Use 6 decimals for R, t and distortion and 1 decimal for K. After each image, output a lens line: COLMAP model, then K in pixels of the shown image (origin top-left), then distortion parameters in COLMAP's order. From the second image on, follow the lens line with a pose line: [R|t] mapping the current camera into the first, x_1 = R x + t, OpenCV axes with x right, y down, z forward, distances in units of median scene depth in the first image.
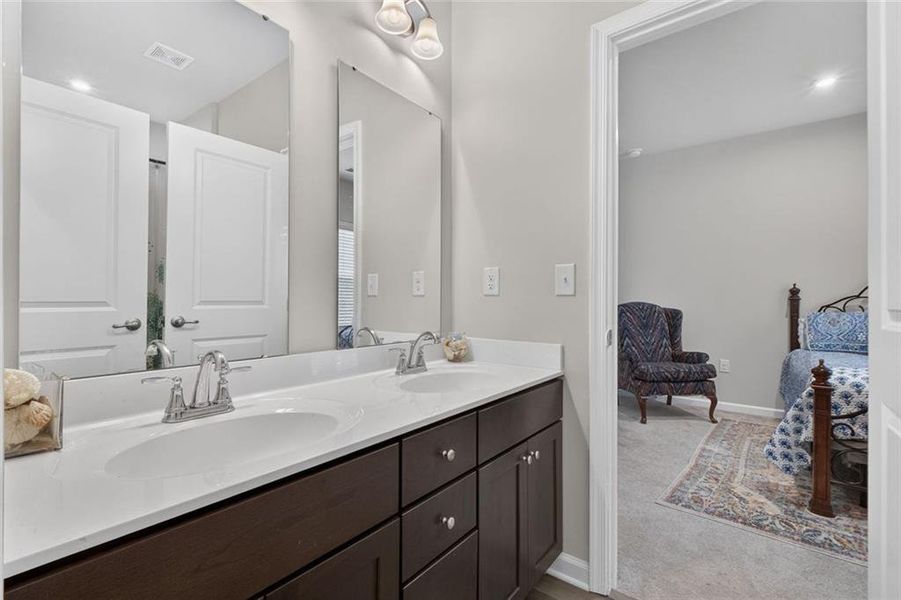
lens RADIAL K [[405.9, 0, 450.1], [0, 405.9, 299.7], [0, 0, 1]] dist [0.003033, 0.000208]
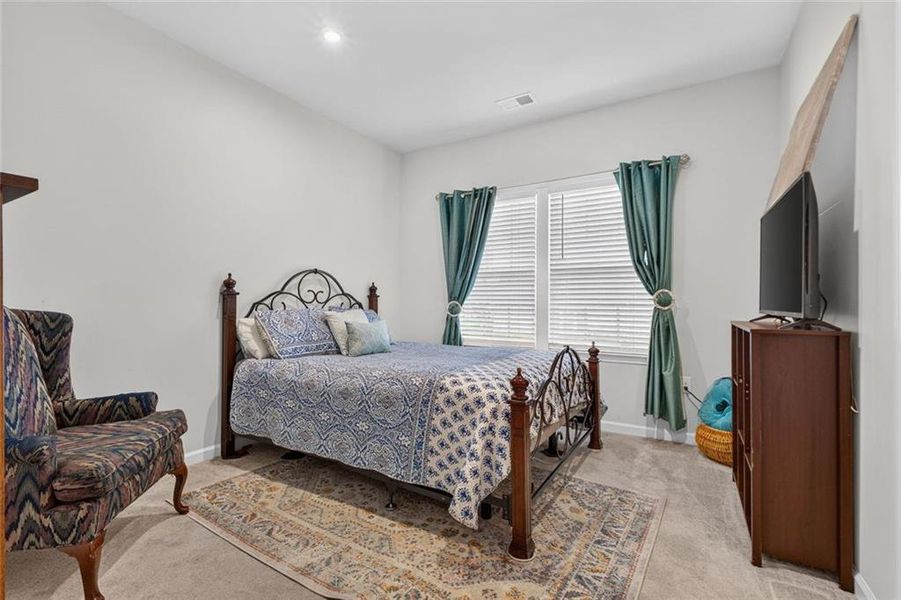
lens RADIAL K [[405.9, 0, 450.3], [0, 405.9, 296.8], [0, 0, 1]] dist [0.003033, 0.000208]
pose [[-0.098634, 0.004412, 0.995114, 0.053588], [-0.010206, 0.999933, -0.005445, 0.003842], [-0.995071, -0.010693, -0.098582, 0.690805]]
